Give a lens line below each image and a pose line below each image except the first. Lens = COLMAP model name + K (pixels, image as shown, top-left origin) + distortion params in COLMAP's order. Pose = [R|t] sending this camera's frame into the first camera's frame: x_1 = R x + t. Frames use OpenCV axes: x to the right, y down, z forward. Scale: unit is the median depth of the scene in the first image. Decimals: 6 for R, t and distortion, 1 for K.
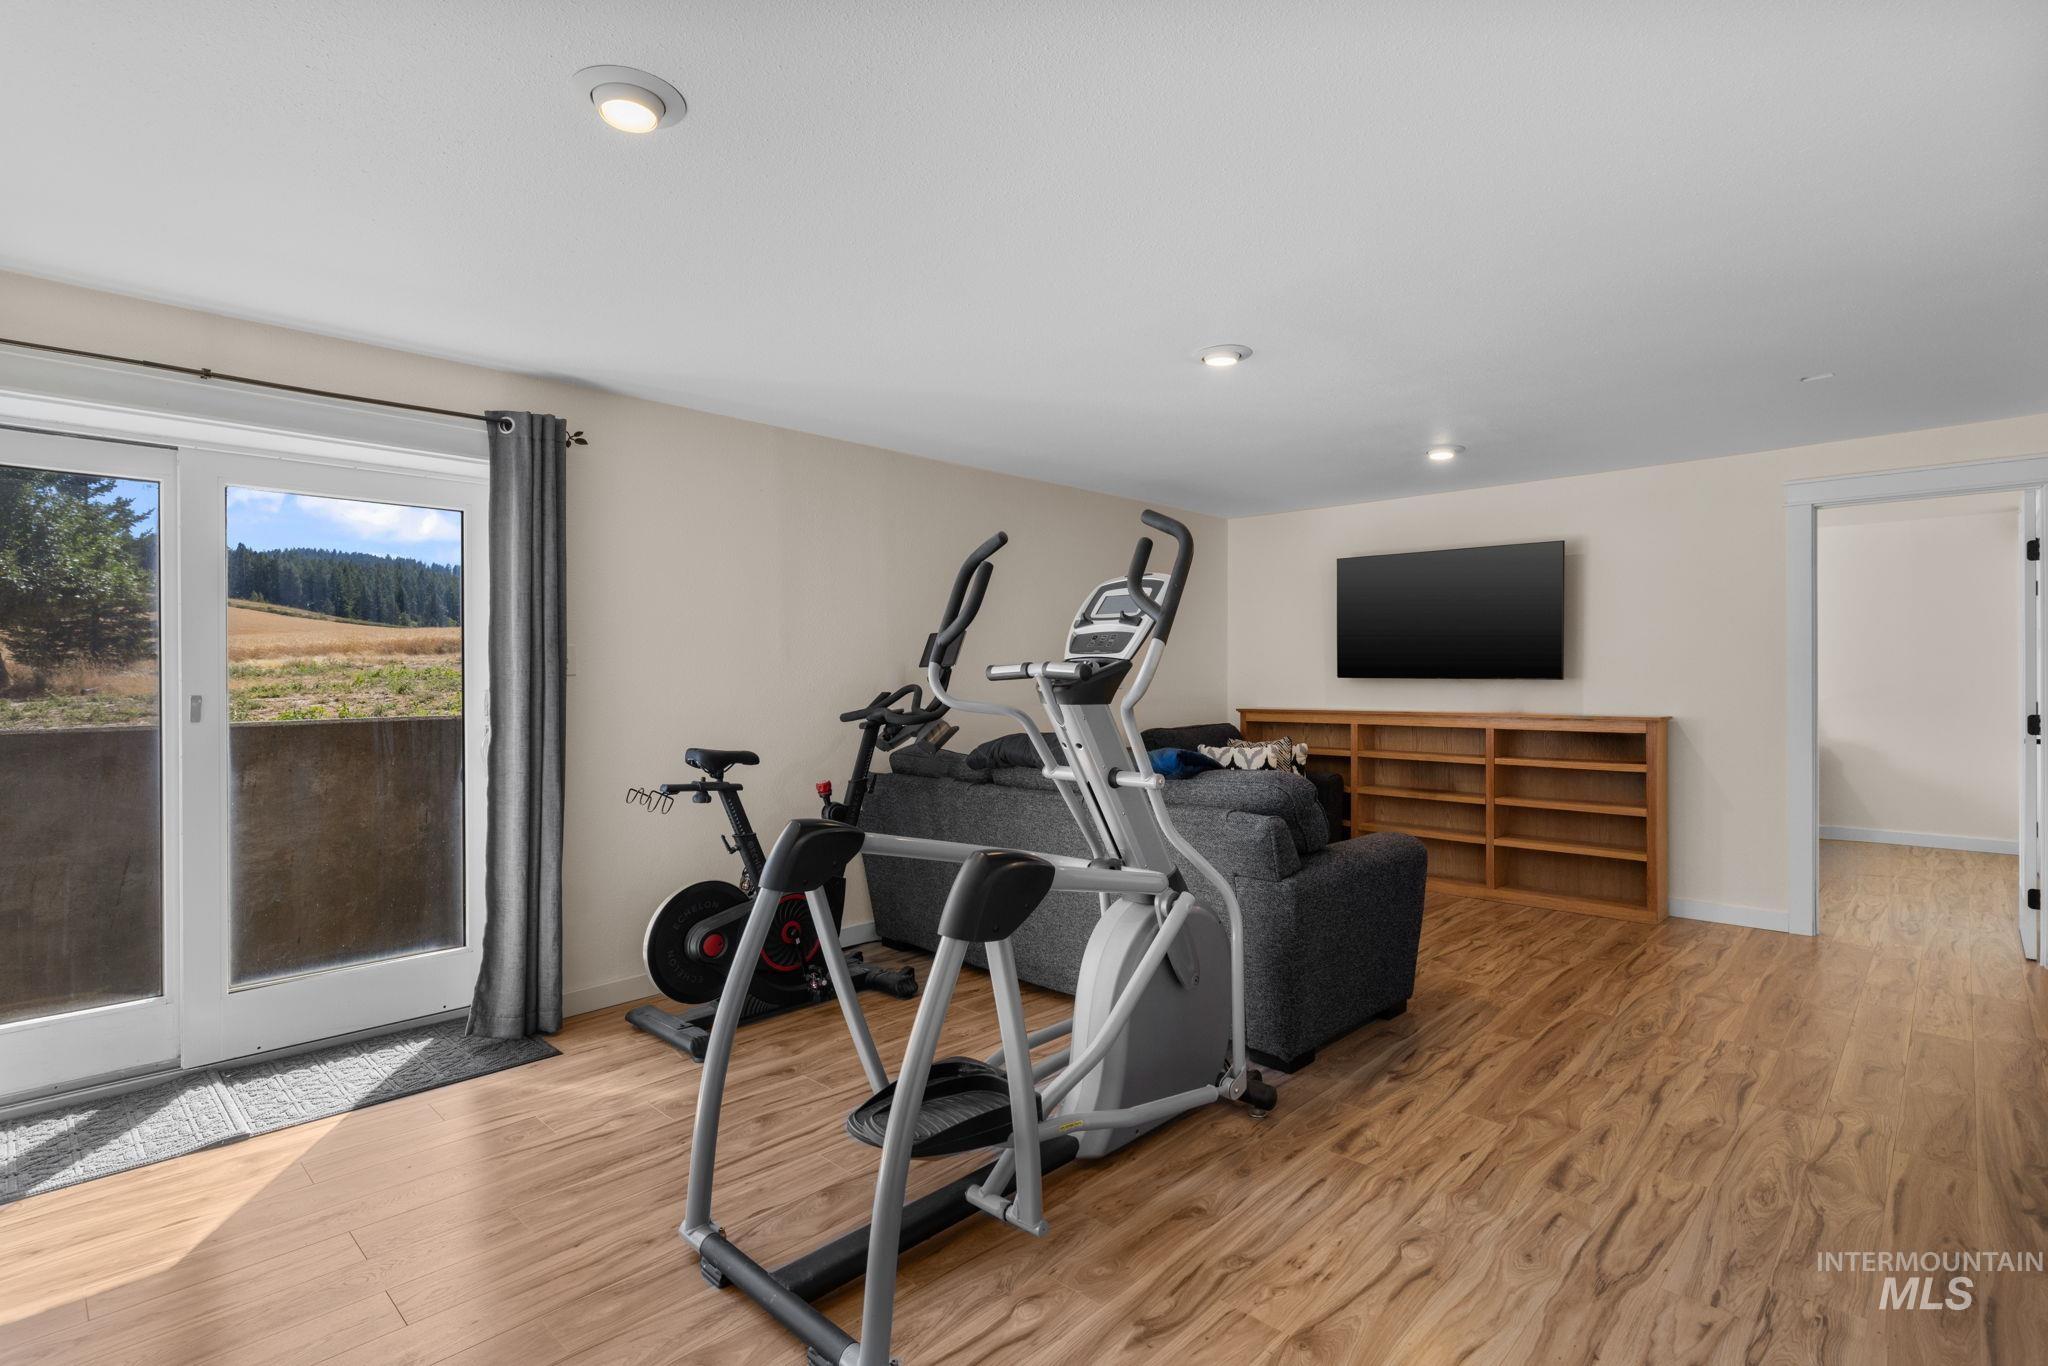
lens RADIAL K [[986.9, 0, 1024.0], [0, 986.9, 675.6], [0, 0, 1]] dist [-0.003907, 0.000029]
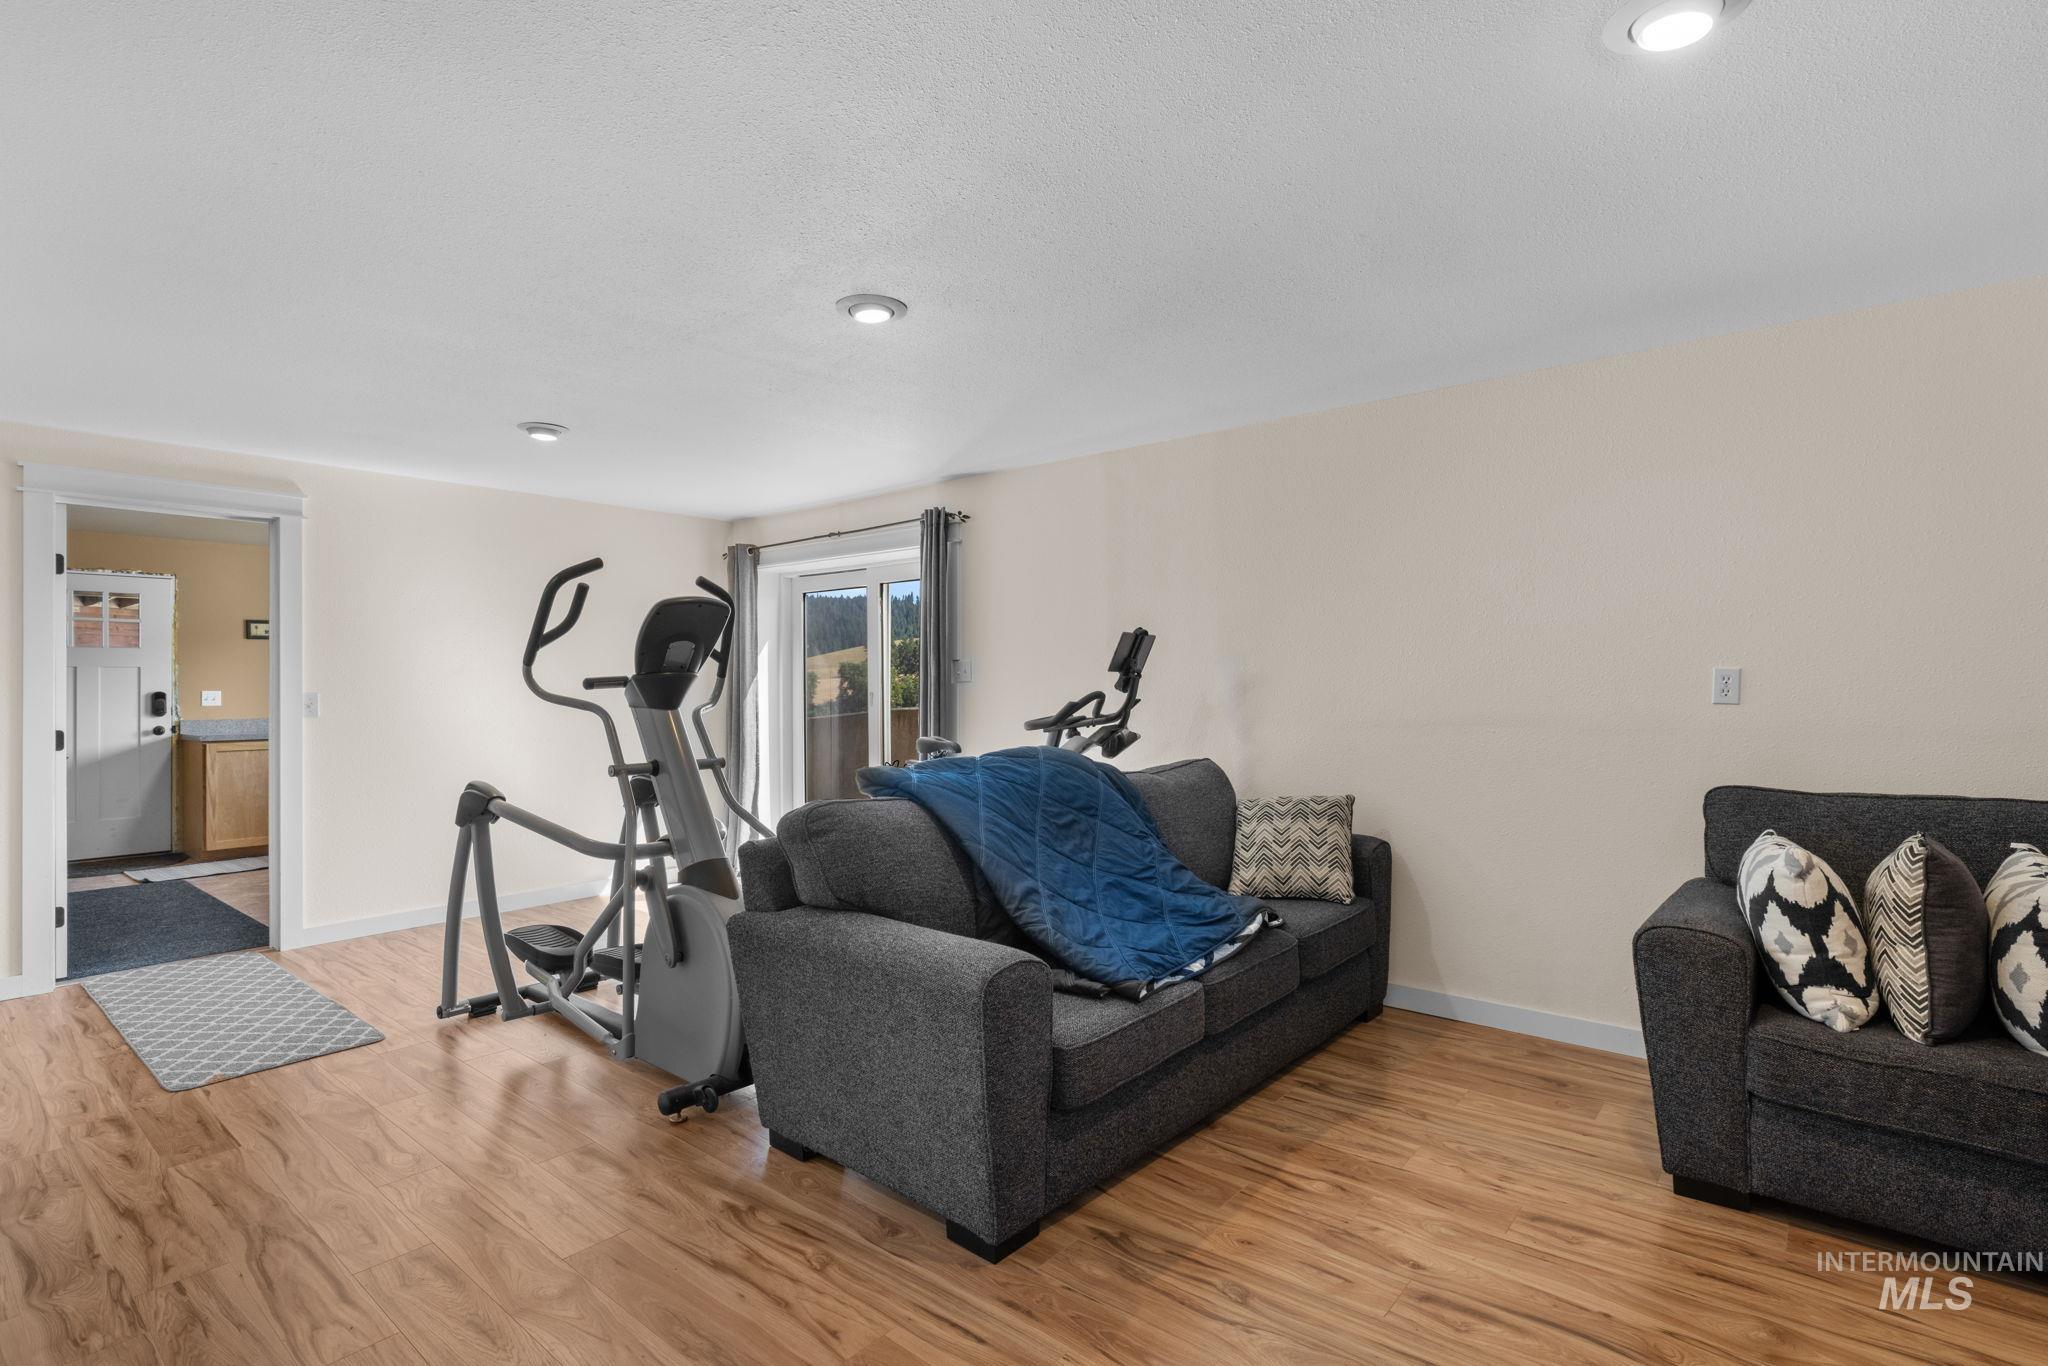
lens RADIAL K [[986.9, 0, 1025.2], [0, 986.9, 687.7], [0, 0, 1]] dist [-0.003907, 0.000029]
pose [[0.068790, 0.009854, -0.997583, 1.544419], [0.003516, 0.999943, 0.010120, -0.009276], [0.997625, -0.004204, 0.068751, 1.567428]]
